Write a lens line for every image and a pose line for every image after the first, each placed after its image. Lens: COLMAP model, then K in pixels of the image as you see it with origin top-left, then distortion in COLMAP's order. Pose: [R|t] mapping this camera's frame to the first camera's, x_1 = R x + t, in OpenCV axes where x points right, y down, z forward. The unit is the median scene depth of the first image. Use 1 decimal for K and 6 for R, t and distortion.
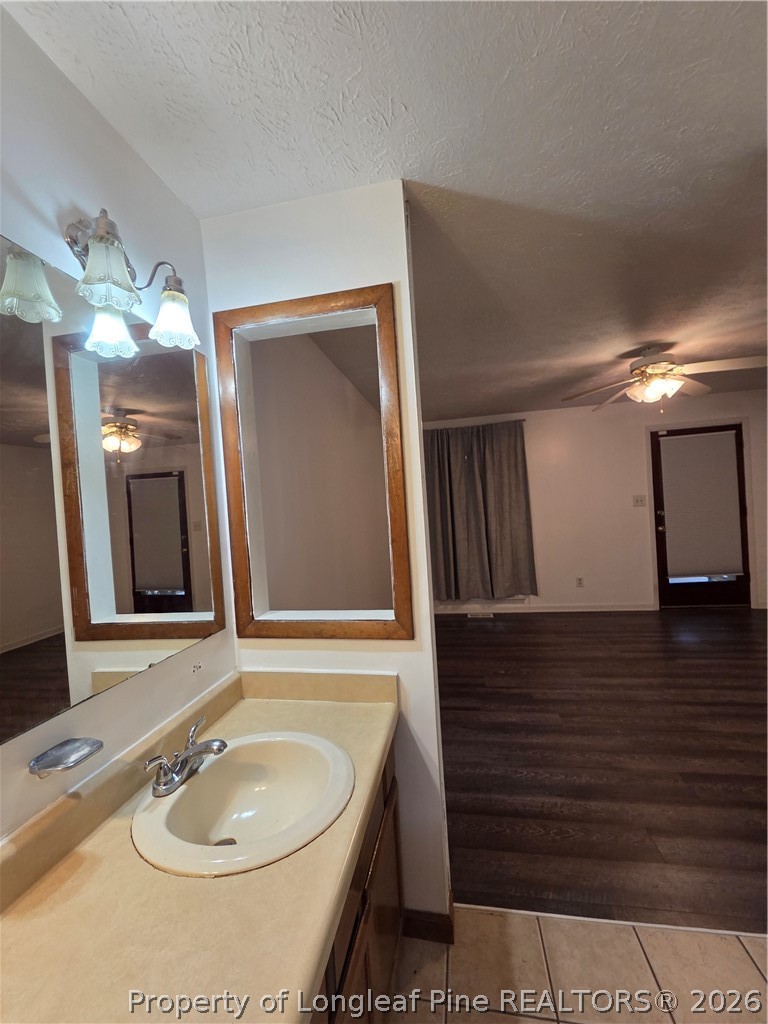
lens RADIAL K [[421.9, 0, 384.4], [0, 421.9, 508.0], [0, 0, 1]] dist [-0.002033, 0.000376]
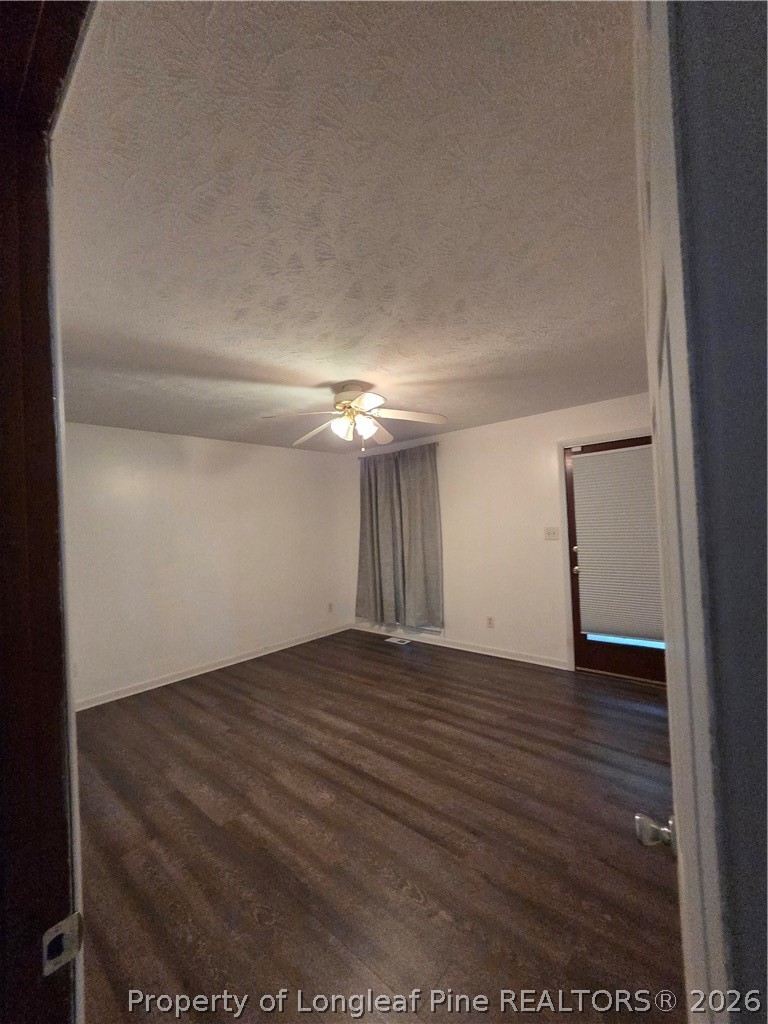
lens RADIAL K [[421.9, 0, 391.4], [0, 421.9, 512.8], [0, 0, 1]] dist [-0.002033, 0.000376]
pose [[0.858694, 0.013461, -0.512311, 0.930395], [-0.011011, 0.999909, 0.007818, -0.073463], [0.512370, -0.001072, 0.858764, 0.165501]]
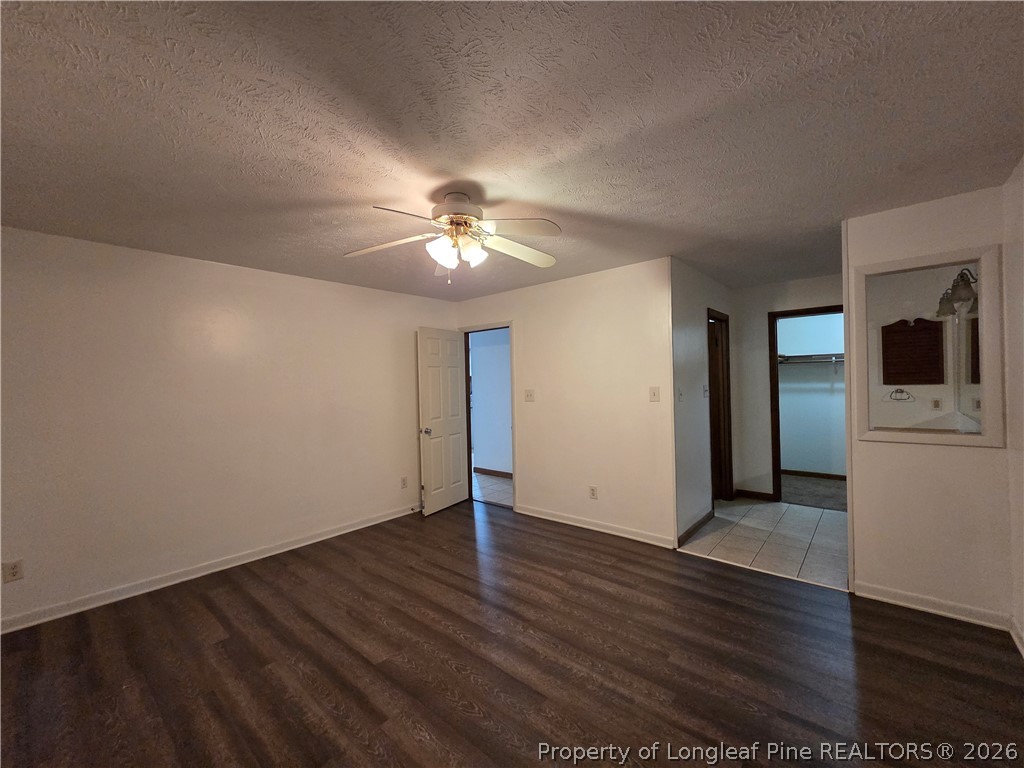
lens RADIAL K [[421.9, 0, 517.6], [0, 421.9, 379.3], [0, 0, 1]] dist [-0.002033, 0.000376]
pose [[-0.856802, 0.080856, 0.509266, 0.143585], [0.077052, 0.996617, -0.028599, -0.019225], [-0.509856, 0.014736, -0.860134, 1.231998]]
